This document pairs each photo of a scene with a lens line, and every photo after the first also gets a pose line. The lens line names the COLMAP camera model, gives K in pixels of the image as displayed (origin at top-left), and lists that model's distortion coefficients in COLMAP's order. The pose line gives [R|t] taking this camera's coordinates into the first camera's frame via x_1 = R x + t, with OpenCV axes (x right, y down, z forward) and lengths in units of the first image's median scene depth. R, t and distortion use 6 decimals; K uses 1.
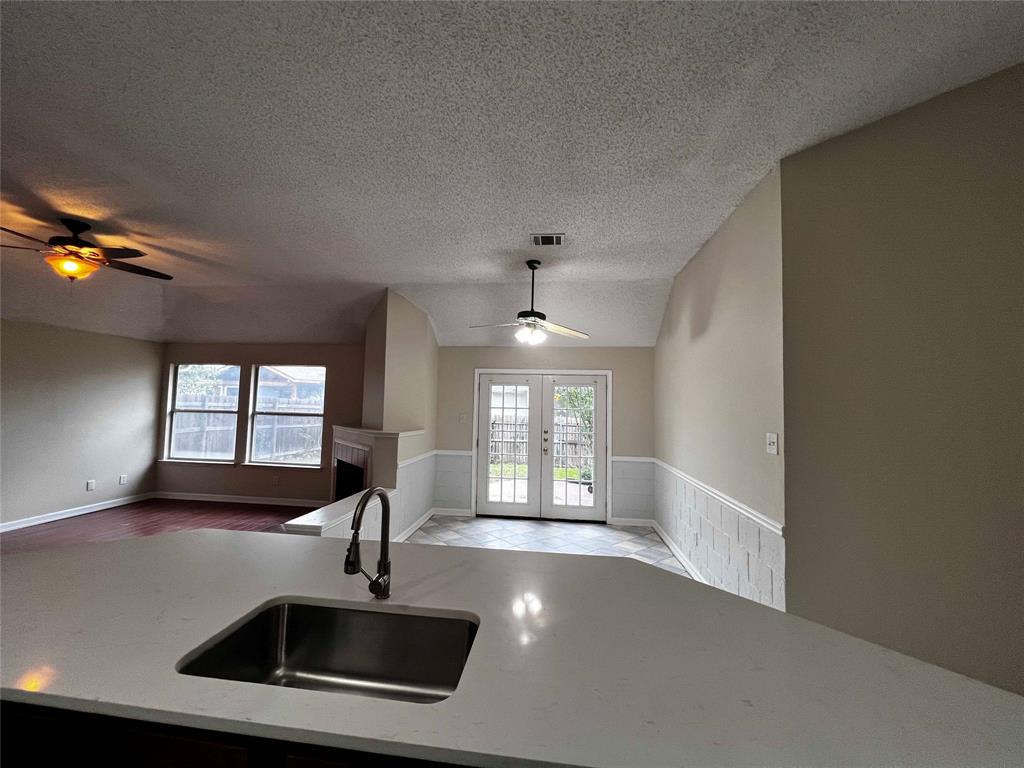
lens RADIAL K [[407.0, 0, 510.5], [0, 407.0, 380.7], [0, 0, 1]] dist [-0.006101, 0.000895]
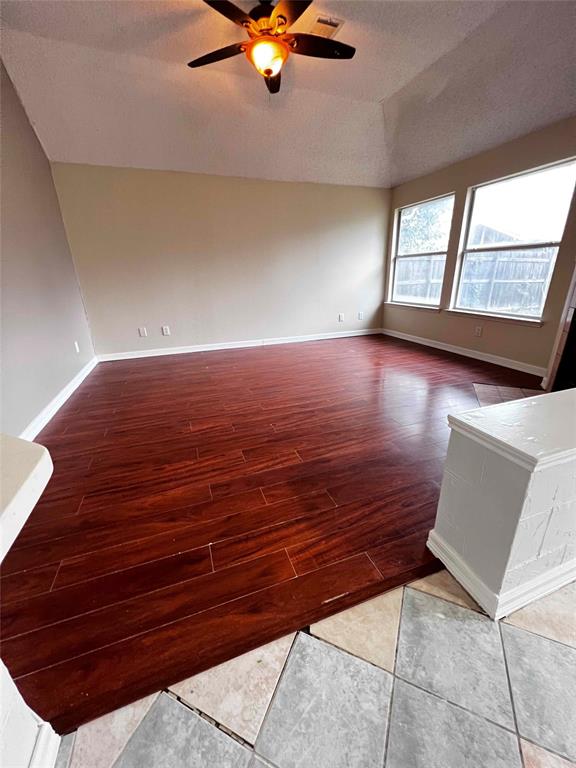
lens RADIAL K [[305.2, 0, 290.3], [0, 305.2, 381.7], [0, 0, 1]] dist [-0.006101, 0.000895]
pose [[0.453158, 0.266896, -0.850538, -0.172845], [0.086232, 0.936528, 0.339823, 0.087510], [0.887250, -0.227337, 0.401380, 0.346152]]
